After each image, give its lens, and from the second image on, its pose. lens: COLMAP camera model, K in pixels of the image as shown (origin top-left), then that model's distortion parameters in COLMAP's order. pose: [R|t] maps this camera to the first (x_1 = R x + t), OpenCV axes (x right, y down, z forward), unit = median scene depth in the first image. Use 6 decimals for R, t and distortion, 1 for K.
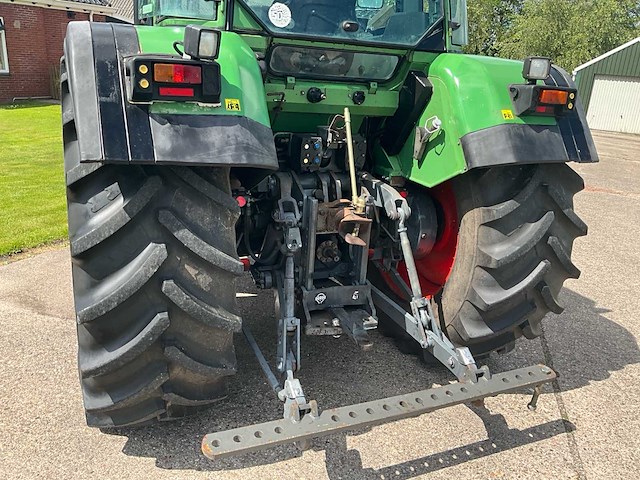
lens RADIAL K [[528.5, 0, 318.8], [0, 528.5, 242.7], [0, 0, 1]] dist [0.049776, -0.067926]
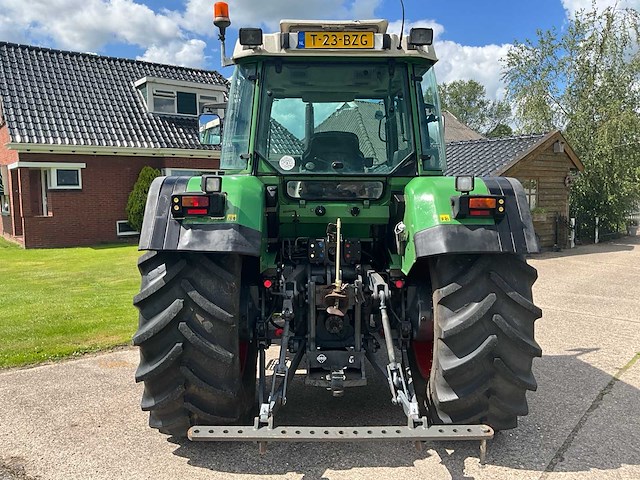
lens RADIAL K [[528.5, 0, 320.1], [0, 528.5, 236.1], [0, 0, 1]] dist [0.049776, -0.067926]
pose [[0.921467, -0.032771, -0.387073, 0.576970], [-0.063812, 0.970129, -0.234045, 0.130635], [0.383180, 0.240365, 0.891851, -0.280227]]
